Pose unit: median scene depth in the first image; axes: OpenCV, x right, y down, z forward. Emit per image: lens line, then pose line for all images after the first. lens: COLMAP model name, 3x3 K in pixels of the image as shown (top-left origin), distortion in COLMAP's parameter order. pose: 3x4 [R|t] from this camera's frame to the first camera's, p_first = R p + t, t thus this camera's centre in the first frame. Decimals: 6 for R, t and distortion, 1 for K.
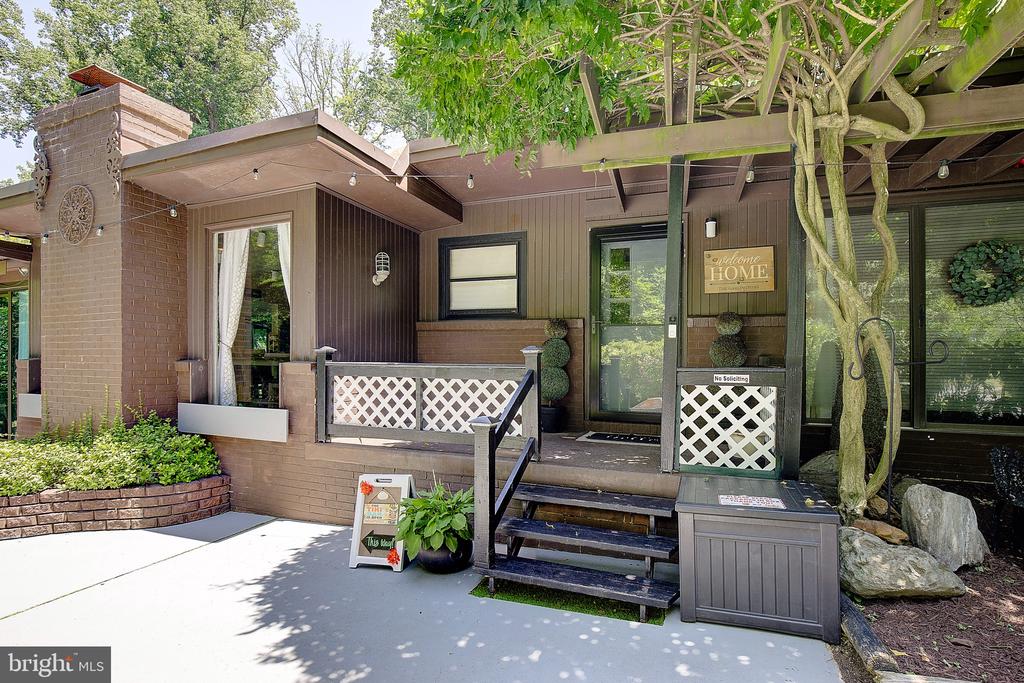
lens RADIAL K [[482.2, 0, 530.8], [0, 482.2, 362.0], [0, 0, 1]] dist [-0.021089, 0.000311]
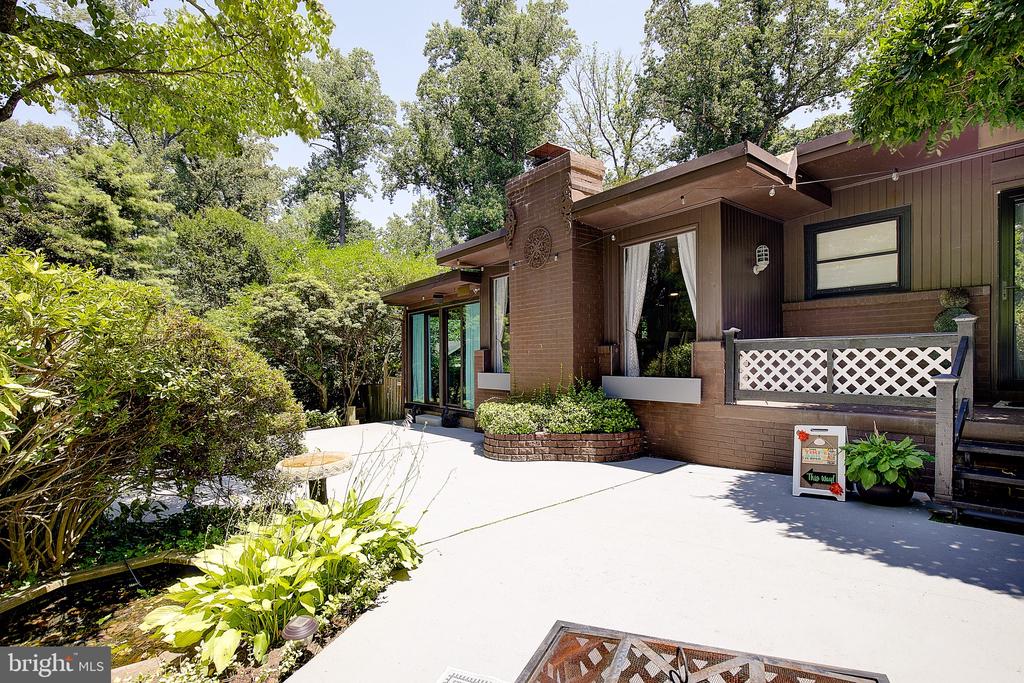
lens RADIAL K [[482.2, 0, 530.8], [0, 482.2, 362.0], [0, 0, 1]] dist [-0.021089, 0.000311]
pose [[0.866201, -0.022153, -0.499204, -0.251842], [0.035338, 0.999231, 0.016974, 0.016942], [0.498444, -0.032343, 0.866318, -0.337488]]
